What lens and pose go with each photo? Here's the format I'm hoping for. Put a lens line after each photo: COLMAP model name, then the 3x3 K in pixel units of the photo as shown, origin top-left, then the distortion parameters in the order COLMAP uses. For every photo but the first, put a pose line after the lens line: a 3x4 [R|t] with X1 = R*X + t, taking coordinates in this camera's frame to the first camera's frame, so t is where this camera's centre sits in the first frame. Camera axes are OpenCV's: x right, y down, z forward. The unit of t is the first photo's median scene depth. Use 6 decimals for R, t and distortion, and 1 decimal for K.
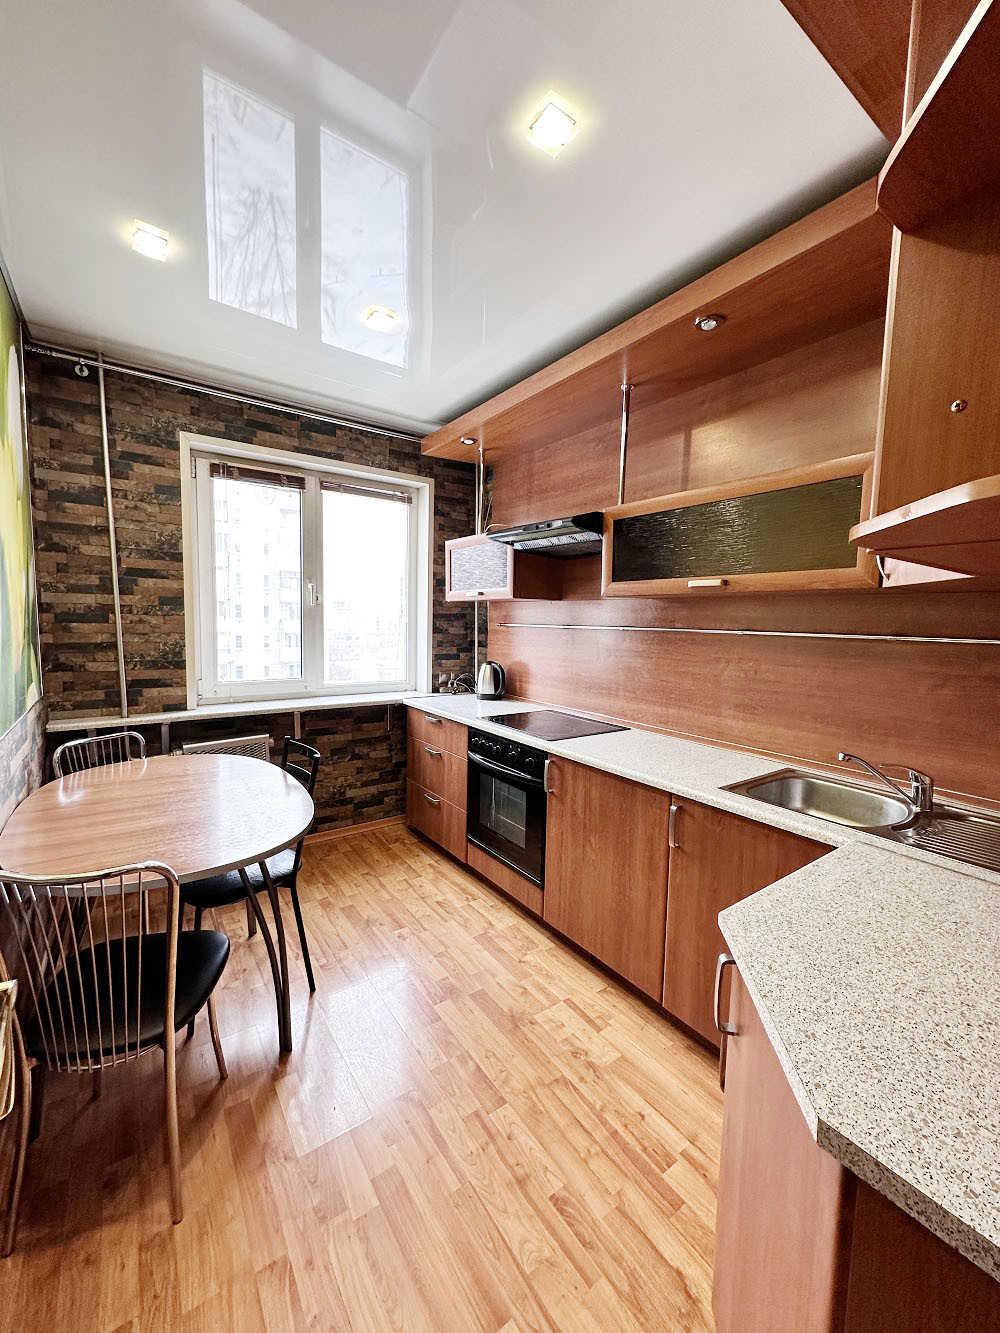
lens RADIAL K [[530.8, 0, 493.8], [0, 530.8, 673.4], [0, 0, 1]] dist [-0.002657, 0.000491]
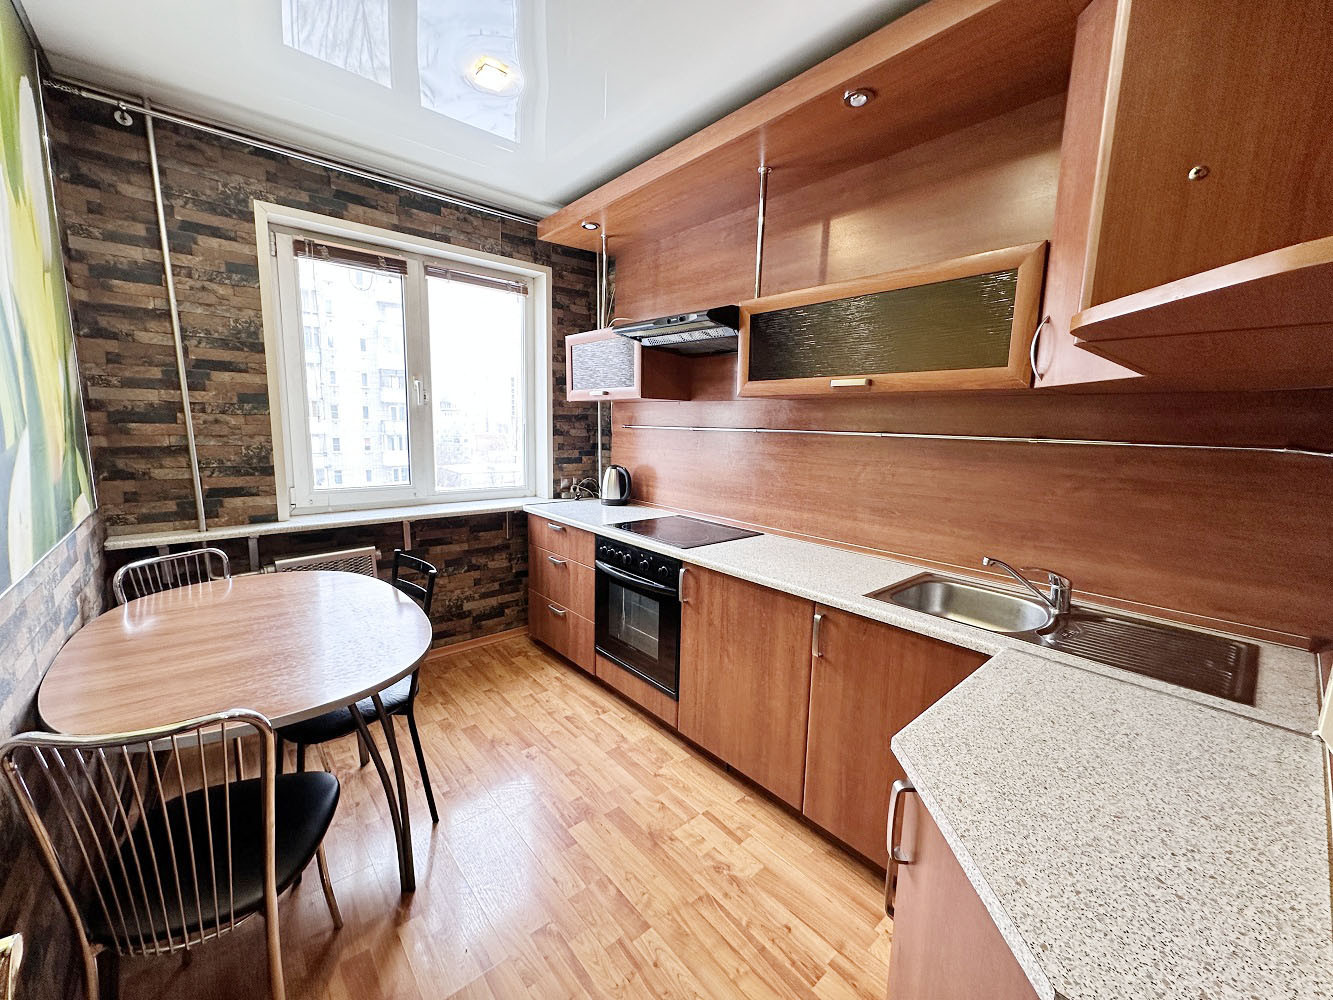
lens RADIAL K [[530.8, 0, 662.8], [0, 530.8, 505.3], [0, 0, 1]] dist [-0.002657, 0.000491]
pose [[0.994864, -0.012920, 0.100392, -0.027939], [0.007338, 0.998417, 0.055772, -0.004378], [-0.100953, -0.054749, 0.993384, 0.059153]]
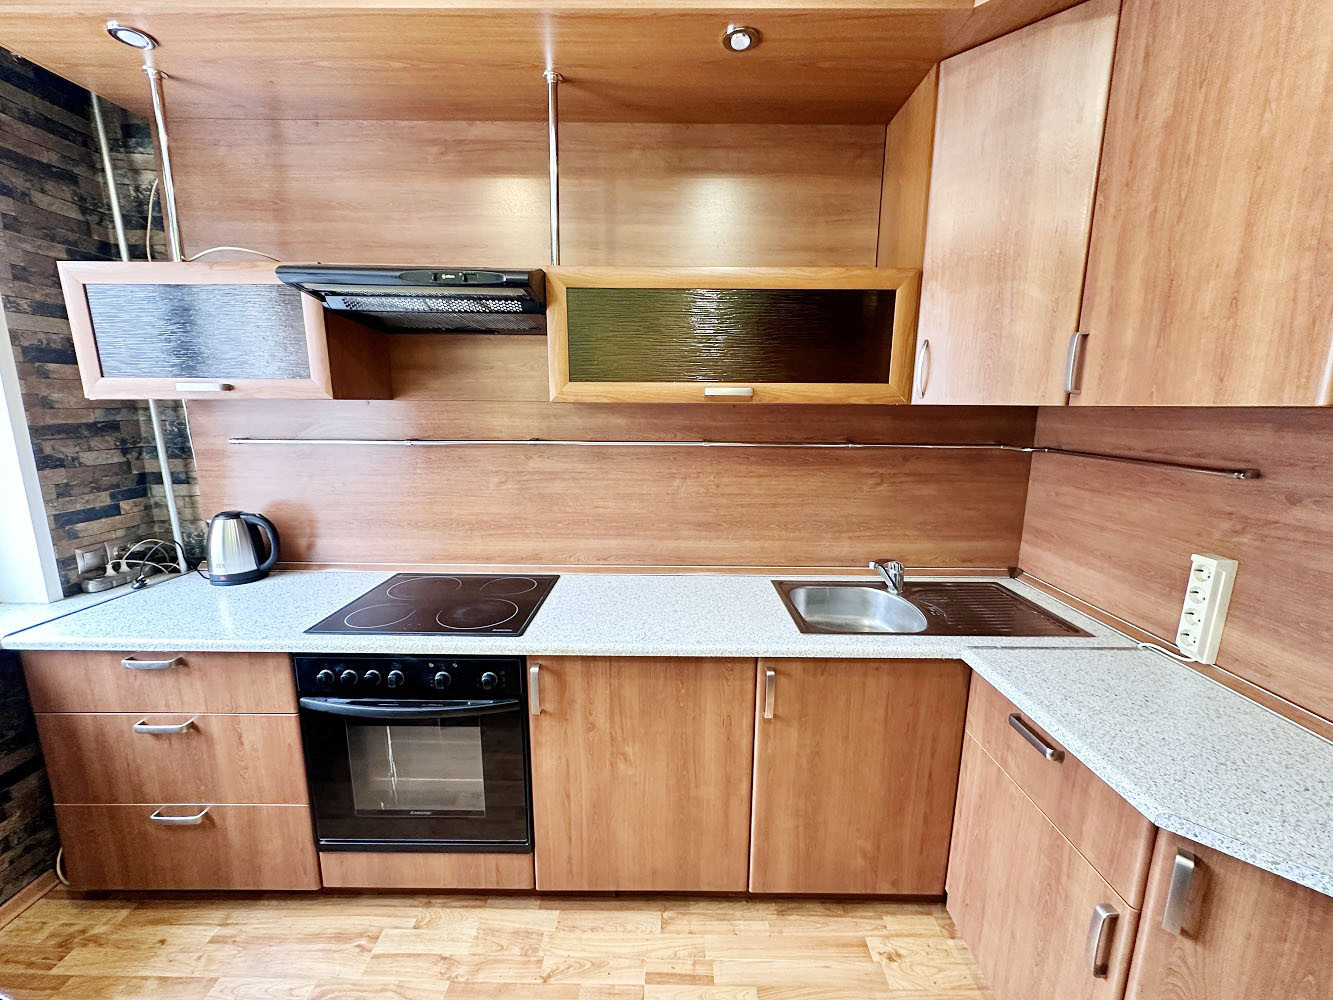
lens RADIAL K [[530.8, 0, 667.1], [0, 530.8, 502.7], [0, 0, 1]] dist [-0.002657, 0.000491]
pose [[0.574867, -0.168085, 0.800797, -0.276010], [0.088441, 0.985704, 0.143408, -0.105123], [-0.813453, -0.011618, 0.581514, 0.498157]]
